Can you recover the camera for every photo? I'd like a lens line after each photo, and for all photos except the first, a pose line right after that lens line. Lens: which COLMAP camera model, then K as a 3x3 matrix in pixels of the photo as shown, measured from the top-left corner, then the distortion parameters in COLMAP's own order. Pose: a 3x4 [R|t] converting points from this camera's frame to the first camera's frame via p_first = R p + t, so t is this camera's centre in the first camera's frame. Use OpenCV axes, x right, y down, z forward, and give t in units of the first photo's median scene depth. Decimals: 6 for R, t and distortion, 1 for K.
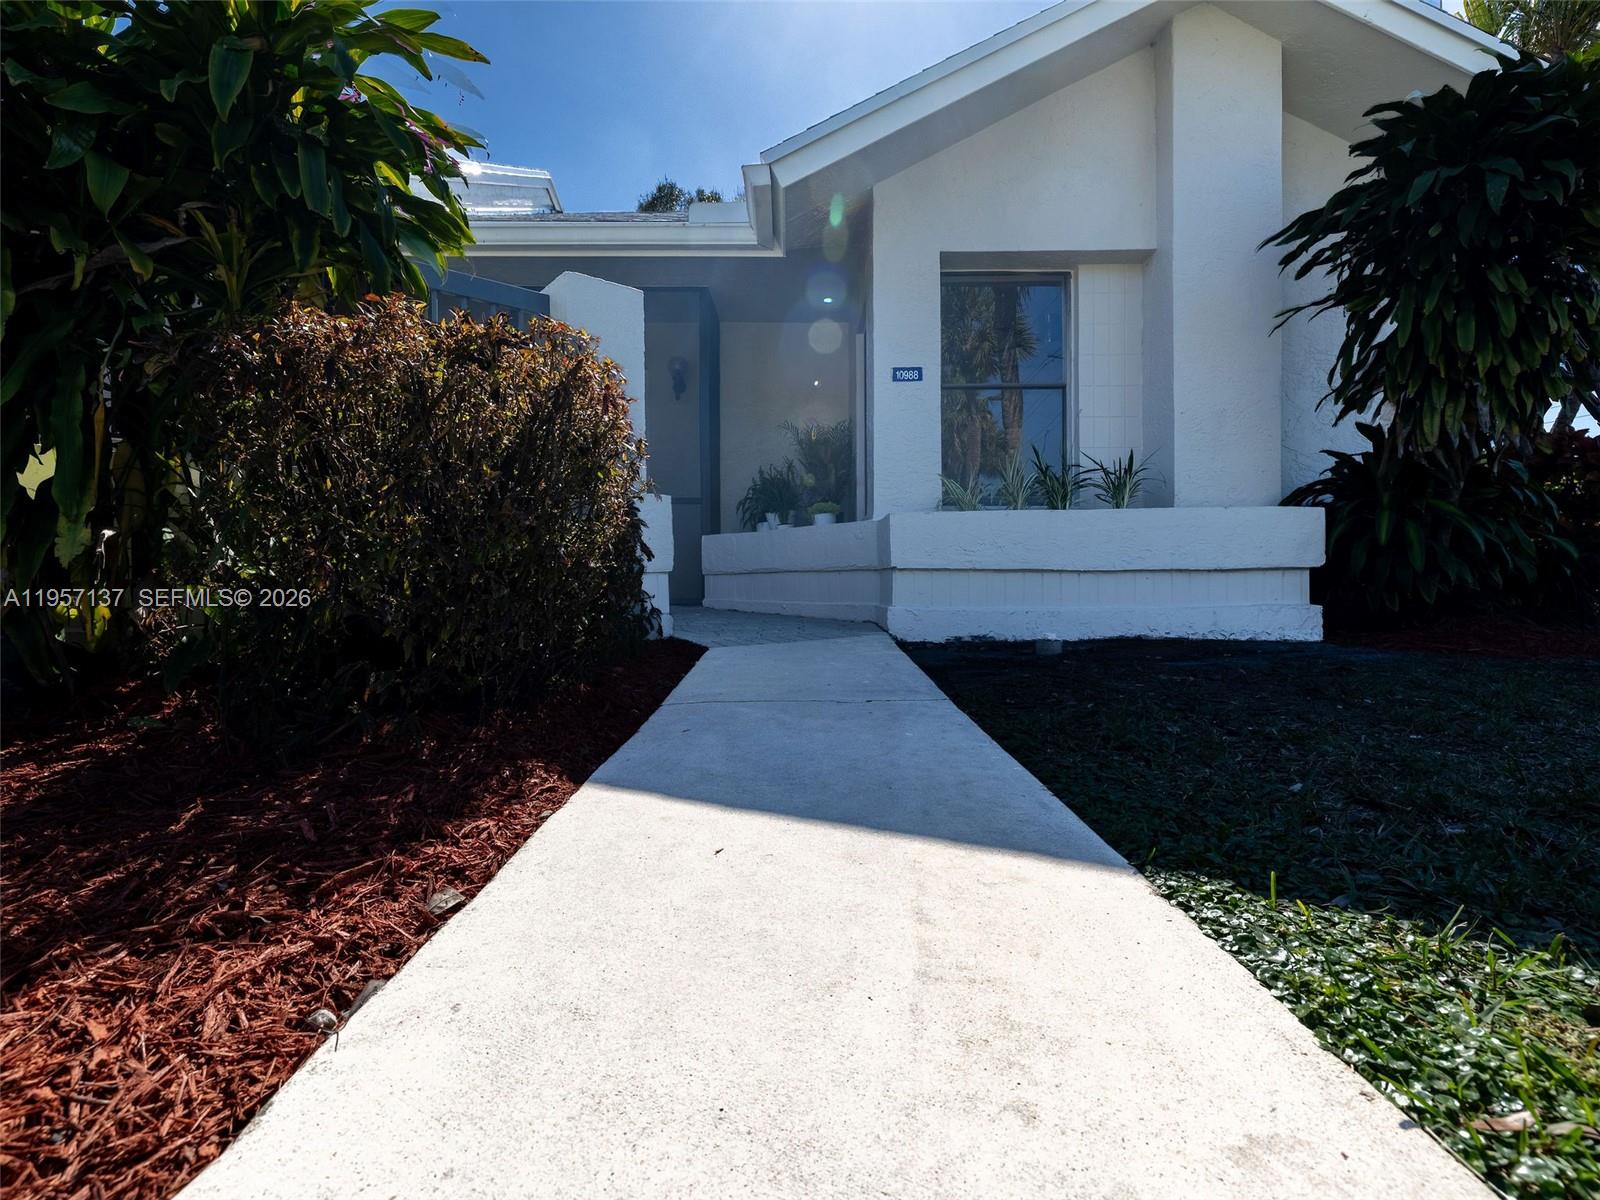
lens RADIAL K [[780.2, 0, 792.4], [0, 780.2, 562.8], [0, 0, 1]] dist [0.001724, 0.000742]
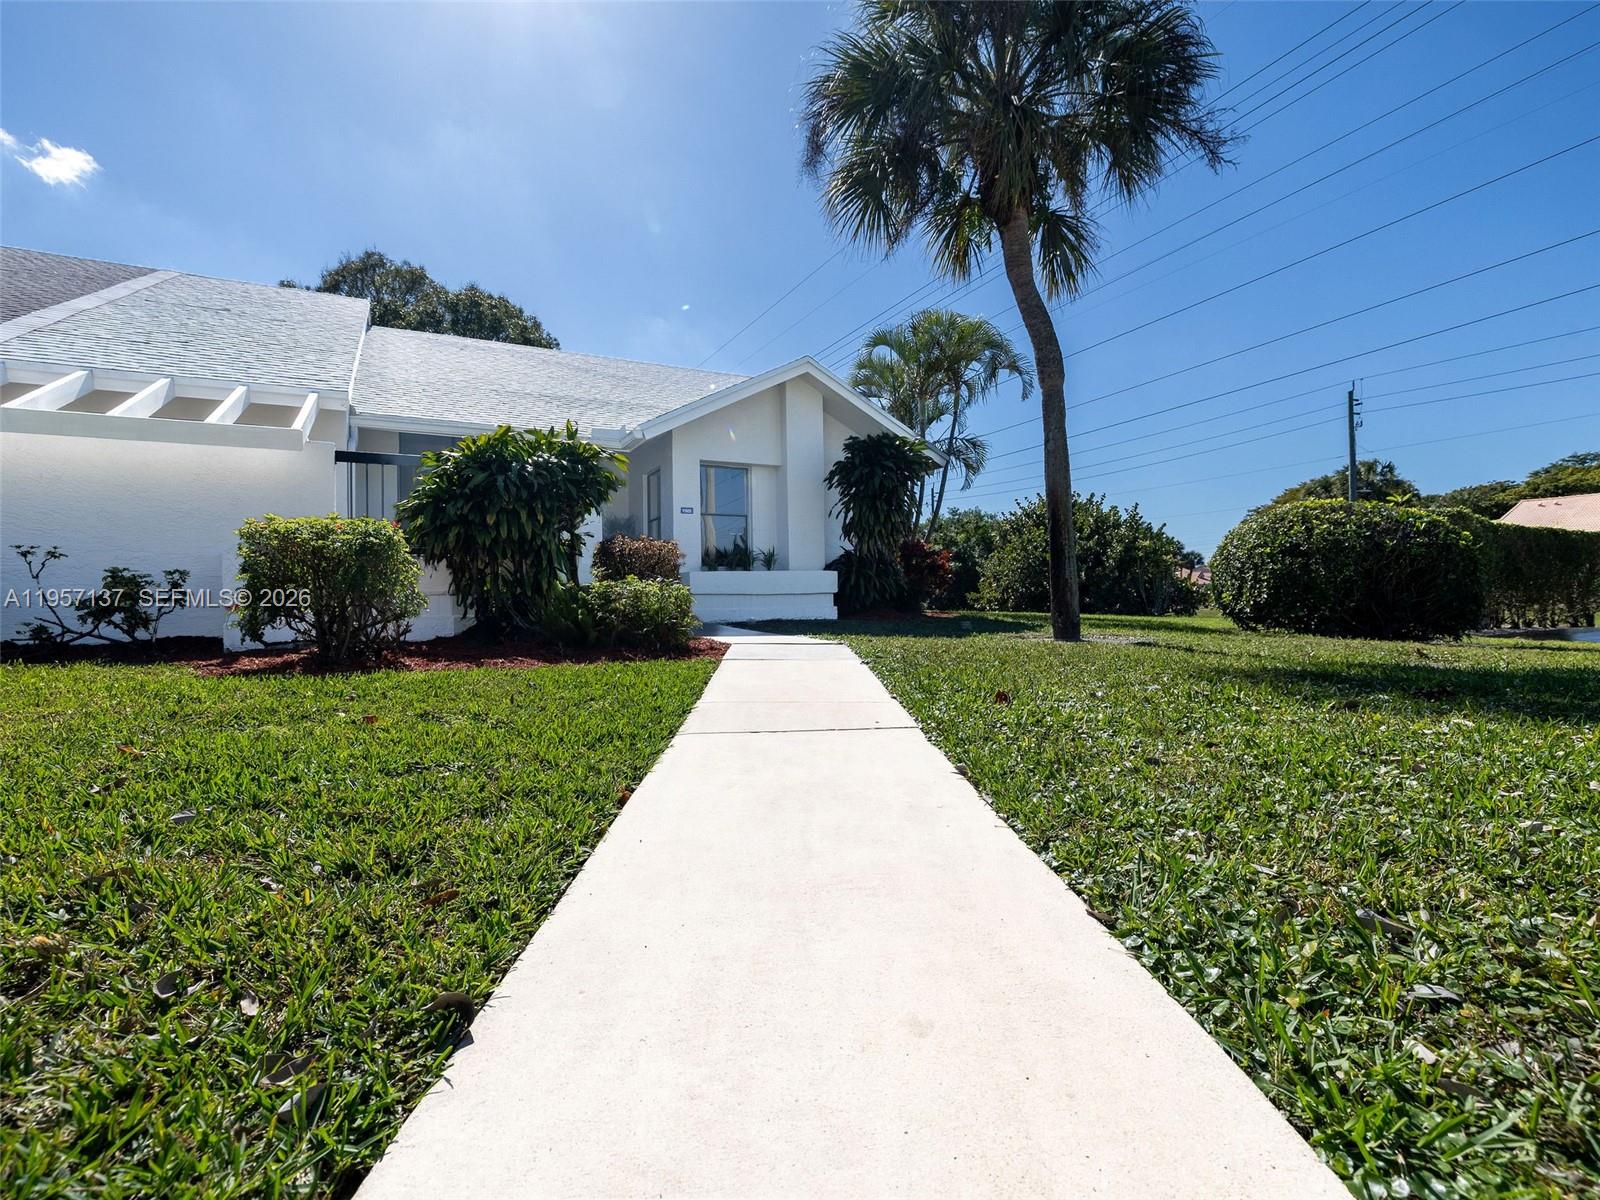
lens RADIAL K [[780.2, 0, 754.4], [0, 780.2, 584.5], [0, 0, 1]] dist [0.001724, 0.000742]
pose [[0.897856, 0.008088, 0.440215, -0.782022], [0.003794, 0.999652, -0.026104, 0.045594], [-0.440273, 0.025107, 0.897513, -1.319350]]
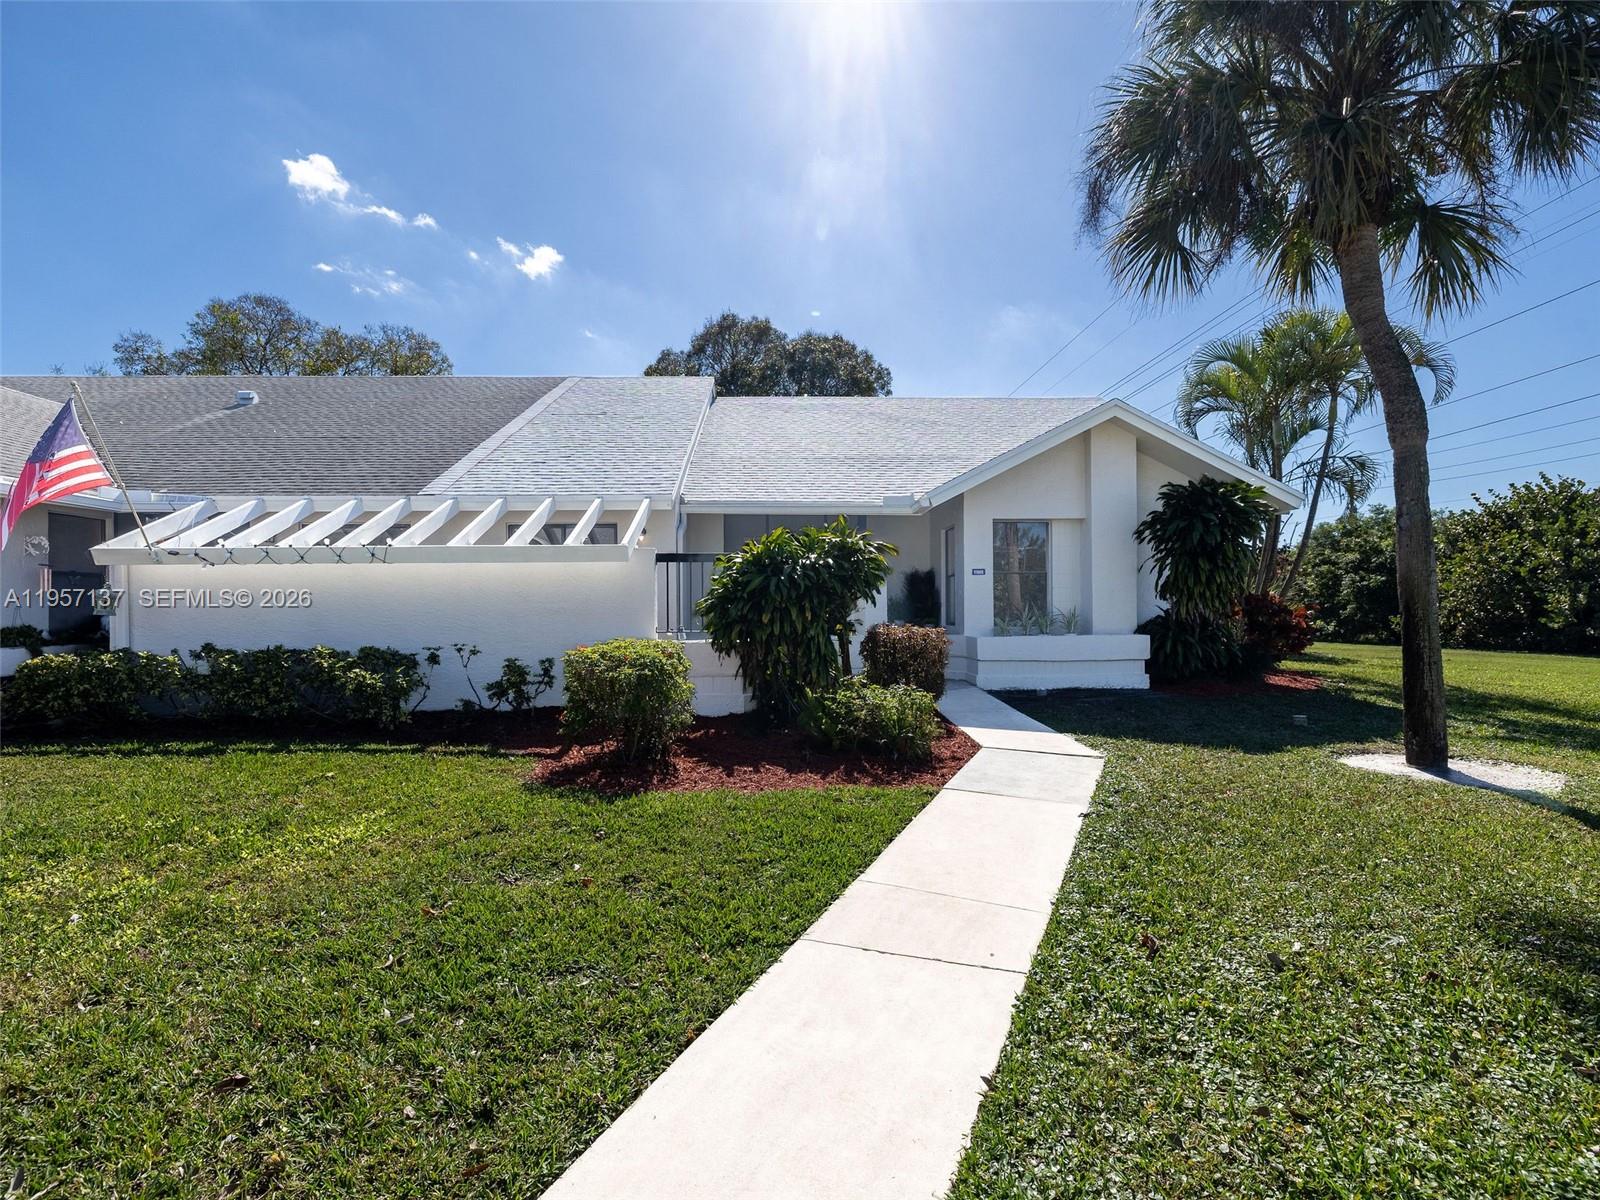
lens RADIAL K [[780.2, 0, 766.8], [0, 780.2, 575.9], [0, 0, 1]] dist [0.001724, 0.000742]
pose [[0.999992, -0.003644, -0.001806, -0.536813], [0.003628, 0.999955, -0.008807, -0.239351], [0.001838, 0.008801, 0.999960, -1.482566]]
